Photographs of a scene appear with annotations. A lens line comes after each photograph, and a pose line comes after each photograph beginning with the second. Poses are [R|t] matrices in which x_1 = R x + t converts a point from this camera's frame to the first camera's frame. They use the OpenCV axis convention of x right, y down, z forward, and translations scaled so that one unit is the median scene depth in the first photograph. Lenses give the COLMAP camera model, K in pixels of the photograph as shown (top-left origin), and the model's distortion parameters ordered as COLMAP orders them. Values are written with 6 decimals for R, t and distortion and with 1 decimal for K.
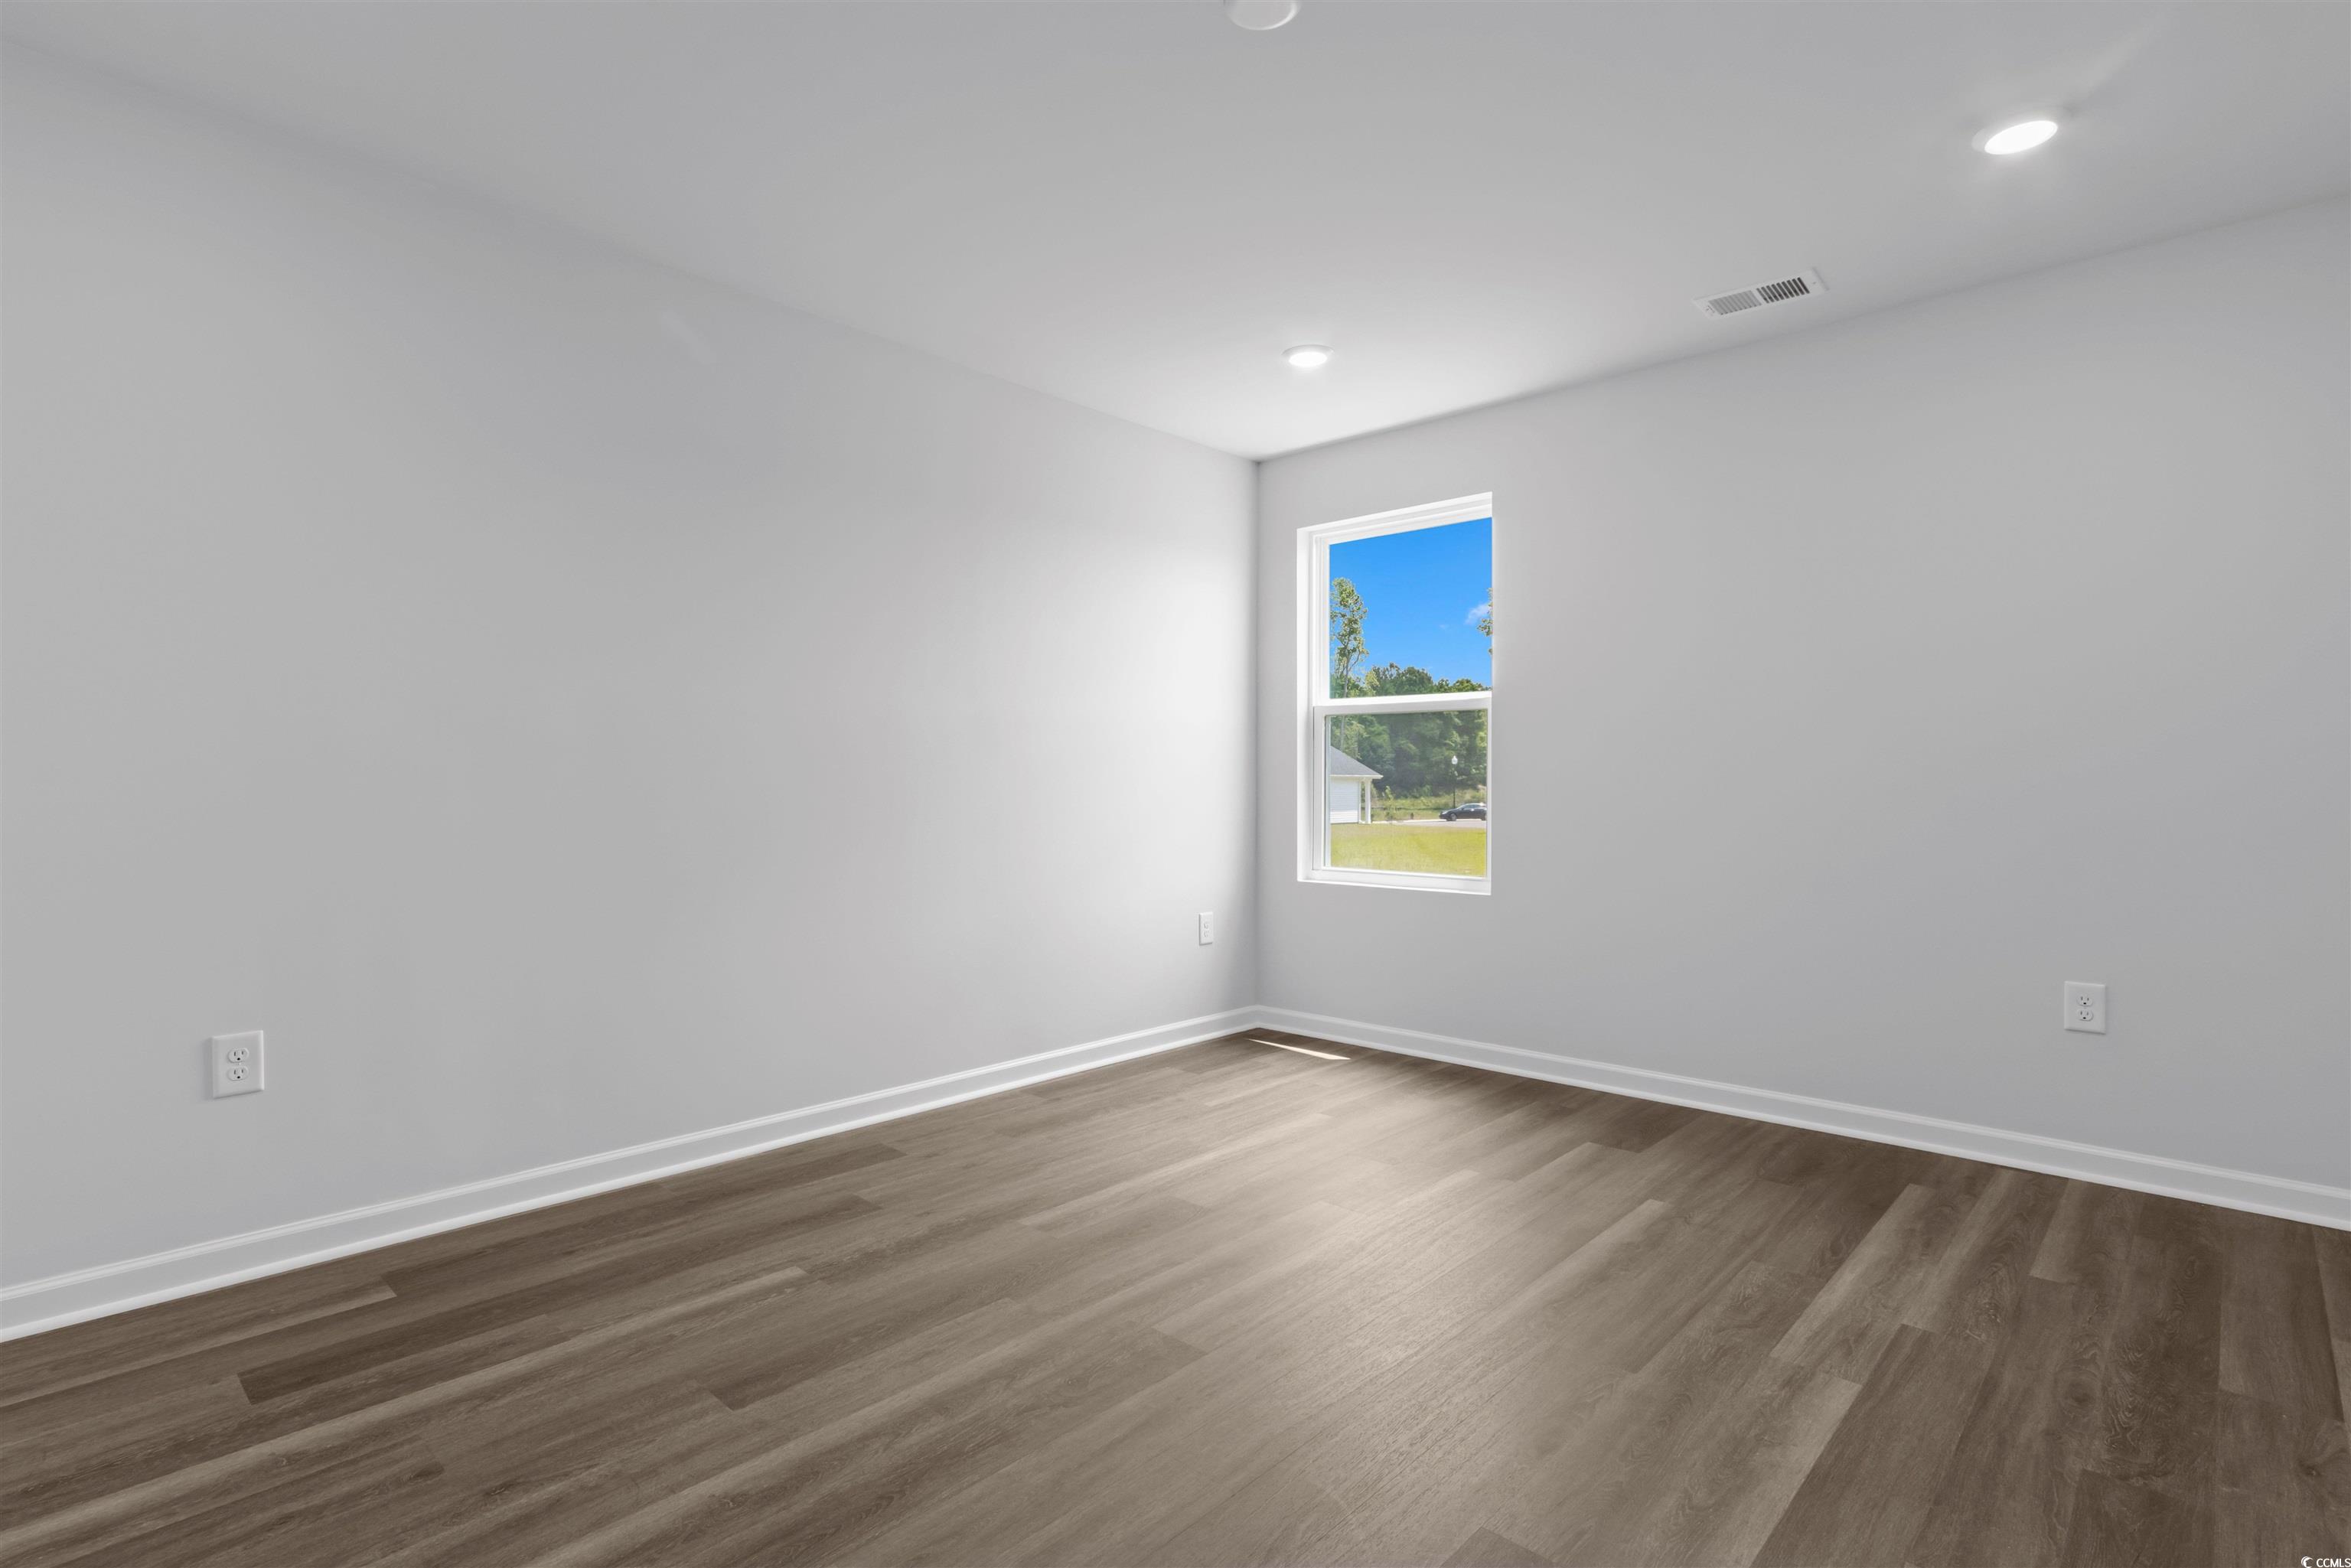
lens RADIAL K [[1091.5, 0, 1167.4], [0, 1091.5, 792.7], [0, 0, 1]] dist [0.005413, -0.003536]
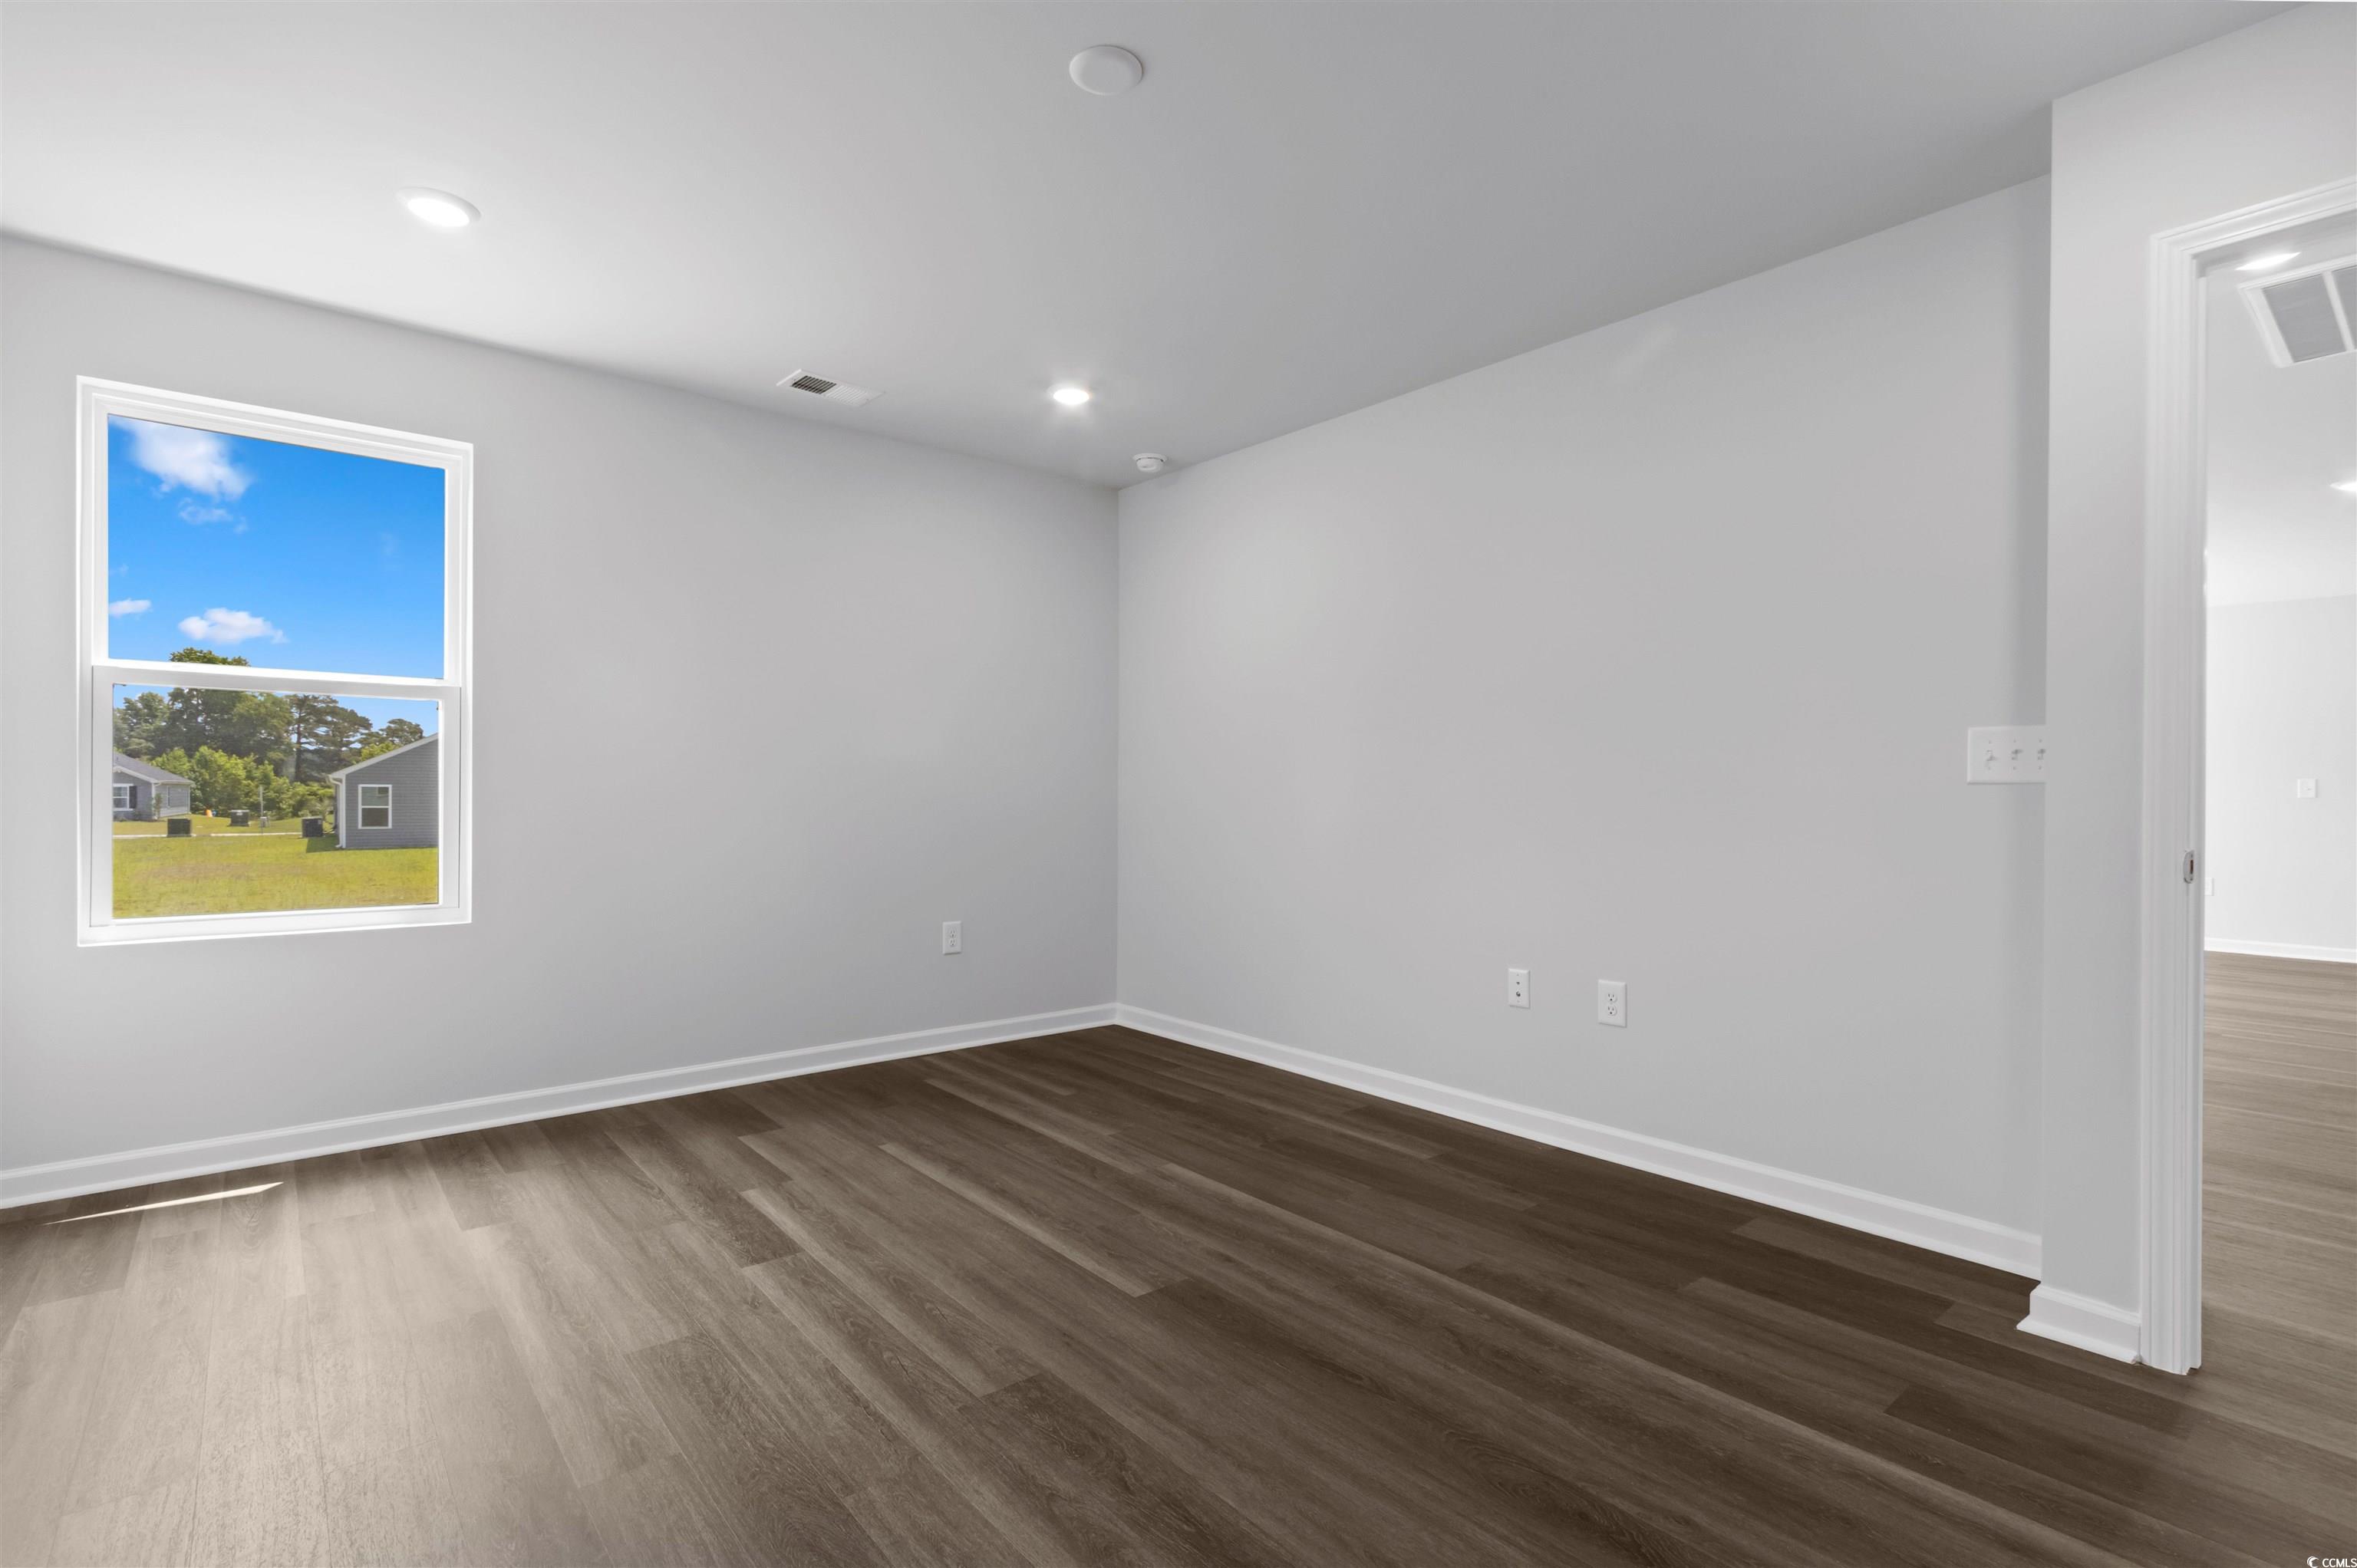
lens RADIAL K [[1094.2, 0, 1116.0], [0, 1094.2, 787.8], [0, 0, 1]] dist [0.005413, -0.003536]
pose [[0.150277, 0.004814, 0.988632, -0.831908], [-0.001587, 0.999988, -0.004628, -0.008711], [-0.988643, -0.000873, 0.150283, 0.699705]]
